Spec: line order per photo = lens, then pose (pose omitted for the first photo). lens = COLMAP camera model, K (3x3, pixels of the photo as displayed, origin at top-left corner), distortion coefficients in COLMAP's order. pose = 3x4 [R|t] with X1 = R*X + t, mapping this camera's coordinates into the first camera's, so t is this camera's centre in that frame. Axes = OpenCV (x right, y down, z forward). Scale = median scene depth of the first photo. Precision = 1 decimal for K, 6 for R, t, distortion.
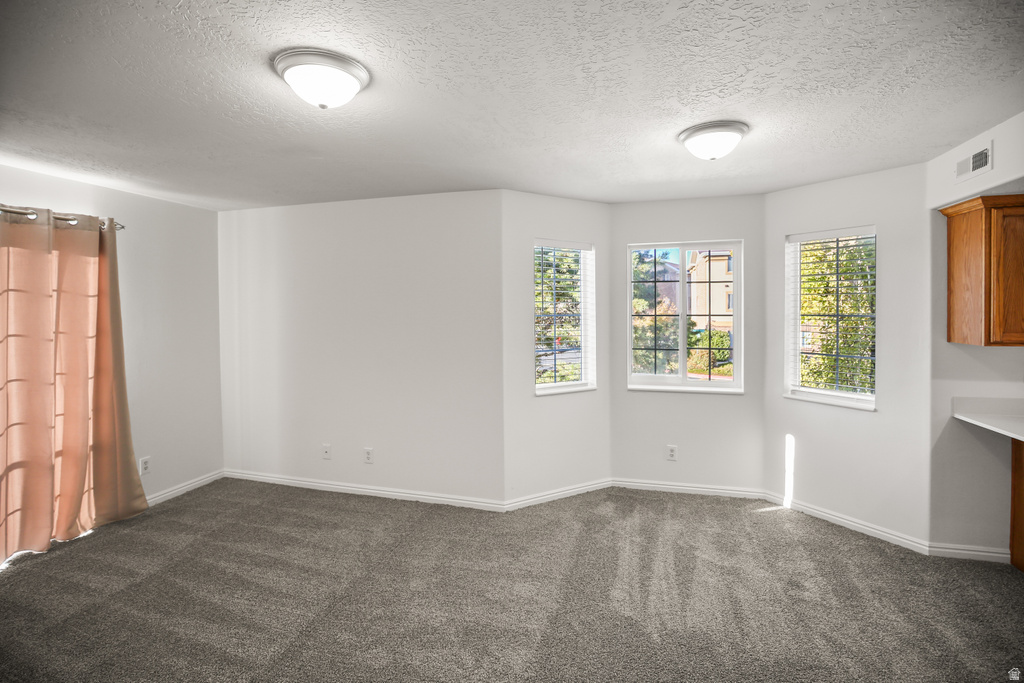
lens RADIAL K [[471.1, 0, 508.8], [0, 471.1, 316.2], [0, 0, 1]] dist [-0.026233, 0.001220]
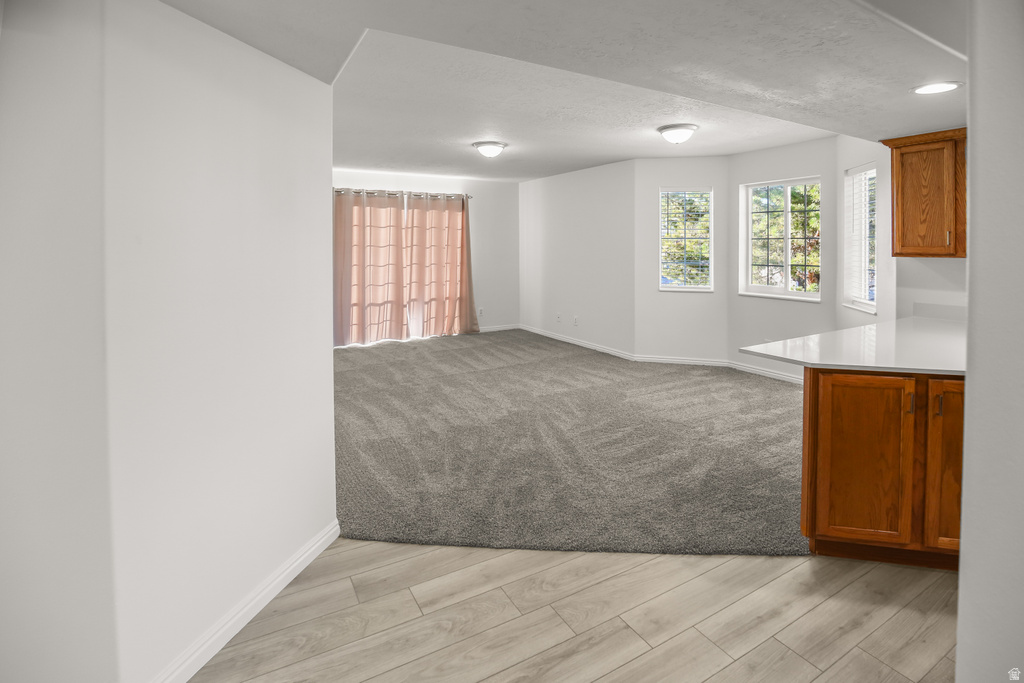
lens RADIAL K [[497.5, 0, 509.9], [0, 497.5, 255.3], [0, 0, 1]] dist [-0.029975, 0.000338]
pose [[0.714647, 0.020287, -0.699191, 1.037715], [-0.015456, 0.999793, 0.013210, 0.050318], [0.699314, 0.001366, 0.714813, -0.599488]]
